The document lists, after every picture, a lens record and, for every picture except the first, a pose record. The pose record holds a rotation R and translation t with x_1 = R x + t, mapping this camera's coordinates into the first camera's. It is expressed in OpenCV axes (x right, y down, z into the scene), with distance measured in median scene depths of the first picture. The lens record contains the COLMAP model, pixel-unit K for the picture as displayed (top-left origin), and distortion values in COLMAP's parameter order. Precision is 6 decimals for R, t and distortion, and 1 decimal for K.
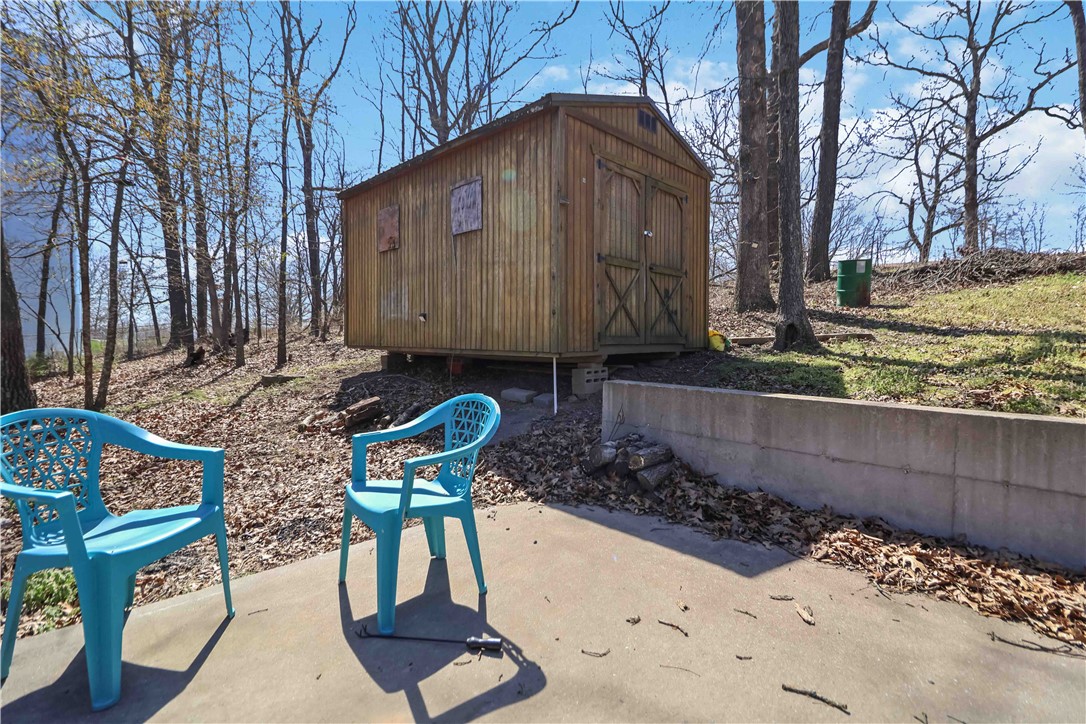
lens RADIAL K [[514.4, 0, 546.7], [0, 514.4, 356.8], [0, 0, 1]] dist [-0.013904, -0.000893]
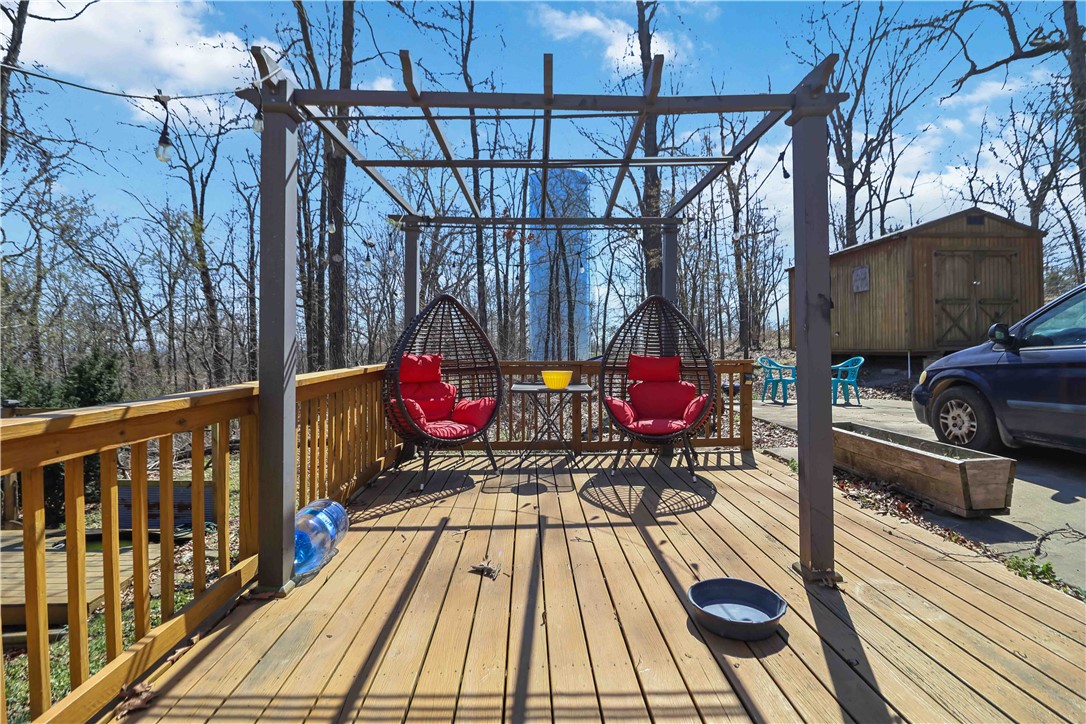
lens RADIAL K [[514.4, 0, 551.6], [0, 514.4, 351.3], [0, 0, 1]] dist [-0.013904, -0.000893]
pose [[0.744545, -0.014377, -0.667418, 0.286355], [-0.006981, 0.999546, -0.029319, 0.061736], [0.667536, 0.026488, 0.744106, -1.349353]]
